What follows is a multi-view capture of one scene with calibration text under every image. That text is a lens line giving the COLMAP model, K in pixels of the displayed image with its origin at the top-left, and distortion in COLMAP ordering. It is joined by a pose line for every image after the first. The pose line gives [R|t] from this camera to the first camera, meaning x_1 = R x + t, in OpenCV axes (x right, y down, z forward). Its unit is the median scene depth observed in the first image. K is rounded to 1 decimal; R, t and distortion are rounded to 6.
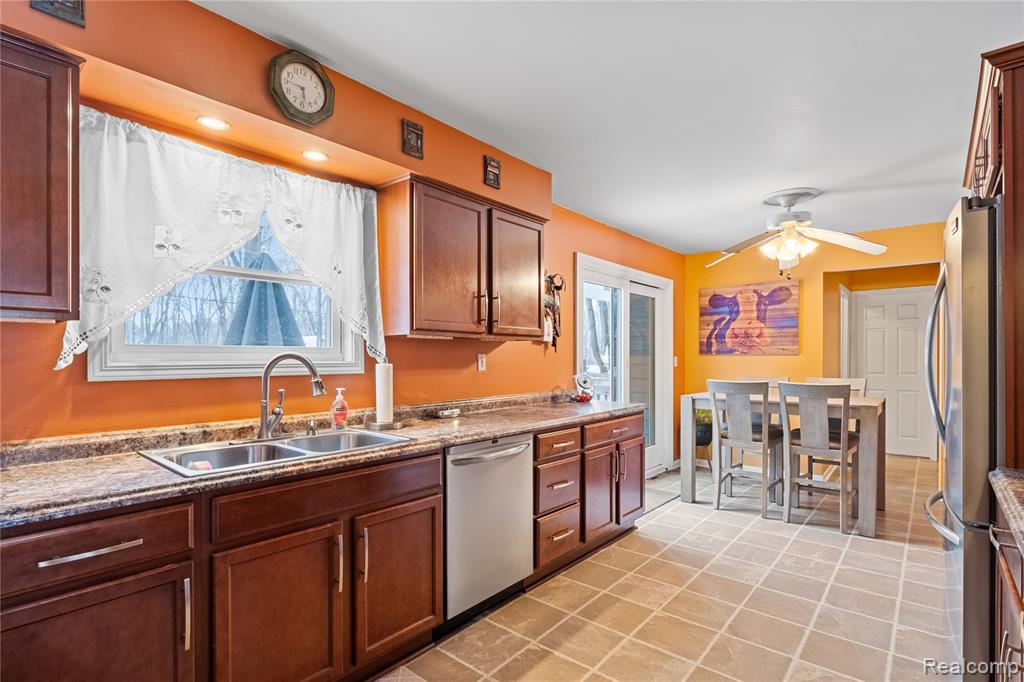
lens RADIAL K [[495.1, 0, 518.9], [0, 495.1, 359.5], [0, 0, 1]] dist [0.000137, -0.000089]
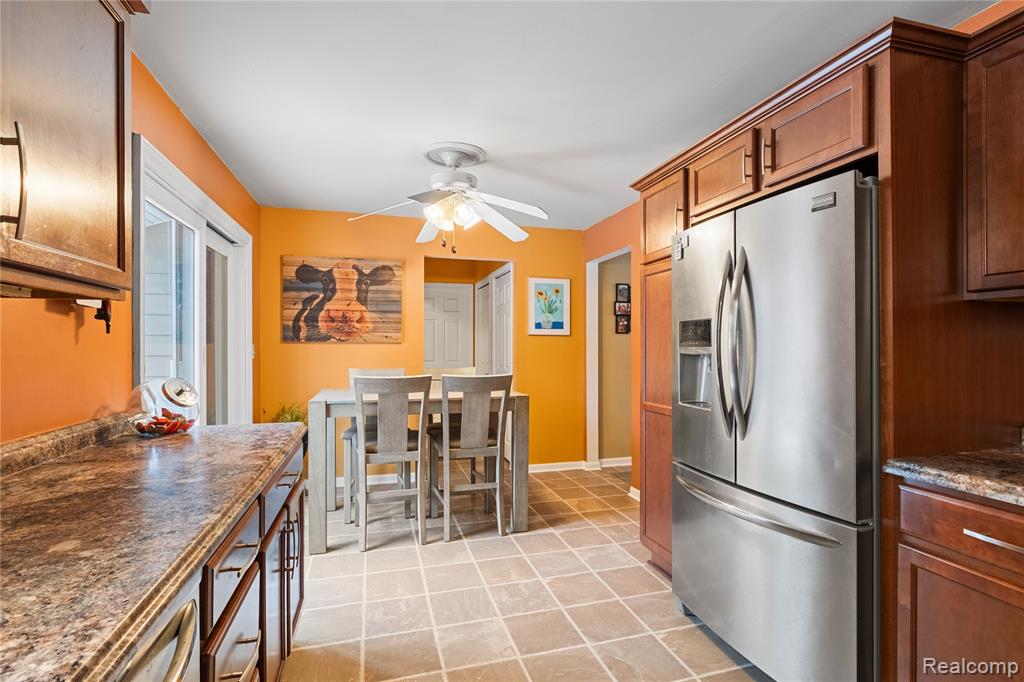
lens RADIAL K [[491.4, 0, 512.9], [0, 491.4, 348.7], [0, 0, 1]] dist [-0.002878, -0.000073]
pose [[0.557853, -0.002039, 0.829938, -0.092166], [0.002402, 0.999997, 0.000842, 0.000615], [-0.829937, 0.001523, 0.557856, 0.445262]]
